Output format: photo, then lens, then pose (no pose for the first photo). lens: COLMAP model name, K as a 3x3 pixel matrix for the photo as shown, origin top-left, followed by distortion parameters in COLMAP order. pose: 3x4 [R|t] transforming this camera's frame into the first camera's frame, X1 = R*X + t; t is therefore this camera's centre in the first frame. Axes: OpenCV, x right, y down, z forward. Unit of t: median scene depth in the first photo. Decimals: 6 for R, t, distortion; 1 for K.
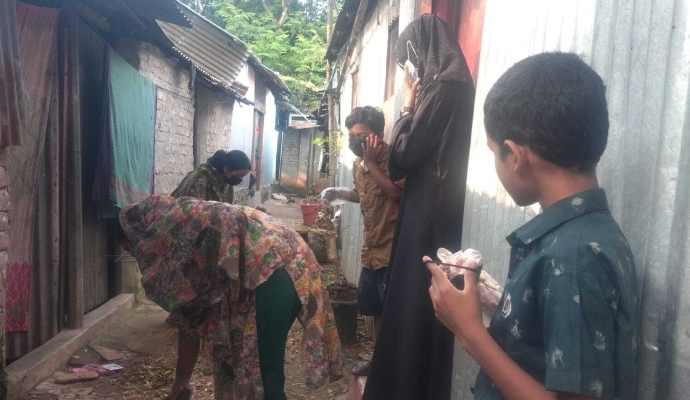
lens RADIAL K [[540.7, 0, 345.0], [0, 540.7, 200.0], [0, 0, 1]] dist [-0.002583, -0.001671]
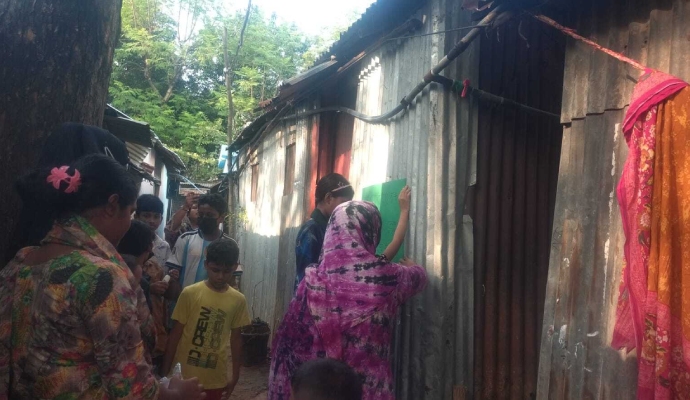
lens RADIAL K [[540.7, 0, 345.0], [0, 540.7, 200.0], [0, 0, 1]] dist [-0.002583, -0.001671]
pose [[0.970912, -0.010933, 0.239186, -0.031919], [0.035450, 0.994511, -0.098442, -0.003786], [-0.236797, 0.104057, 0.965971, -0.123992]]
